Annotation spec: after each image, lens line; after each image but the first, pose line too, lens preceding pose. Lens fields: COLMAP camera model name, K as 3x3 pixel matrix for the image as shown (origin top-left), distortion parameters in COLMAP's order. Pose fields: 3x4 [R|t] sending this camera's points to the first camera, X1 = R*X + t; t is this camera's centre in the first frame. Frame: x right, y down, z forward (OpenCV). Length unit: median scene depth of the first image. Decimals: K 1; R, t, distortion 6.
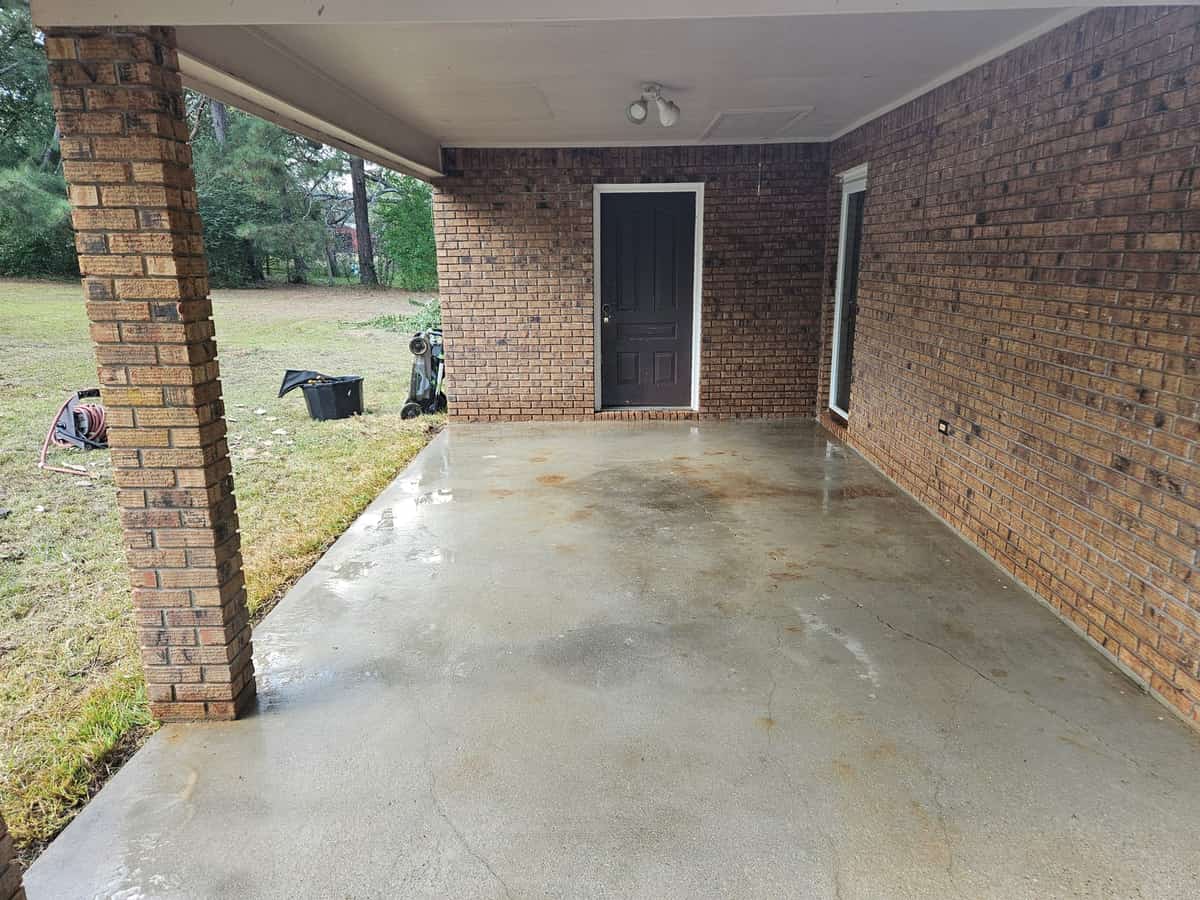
lens RADIAL K [[807.2, 0, 600.1], [0, 807.2, 448.7], [0, 0, 1]] dist [0.029211, -0.005730]
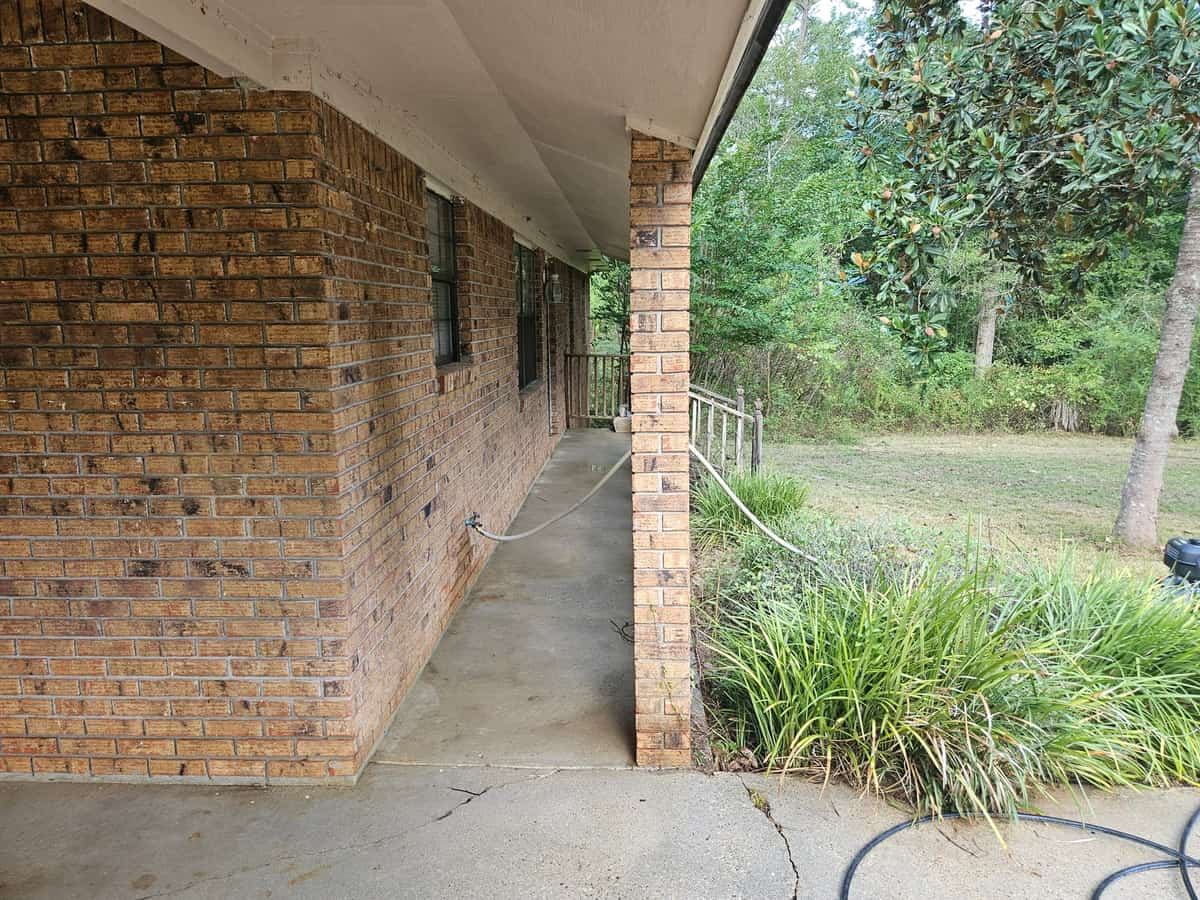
lens RADIAL K [[807.2, 0, 599.6], [0, 807.2, 454.8], [0, 0, 1]] dist [0.029211, -0.005730]
pose [[0.029245, -0.171085, 0.984822, -0.172742], [0.247191, 0.955880, 0.158716, -0.116937], [-0.968525, 0.238798, 0.070246, 0.470378]]
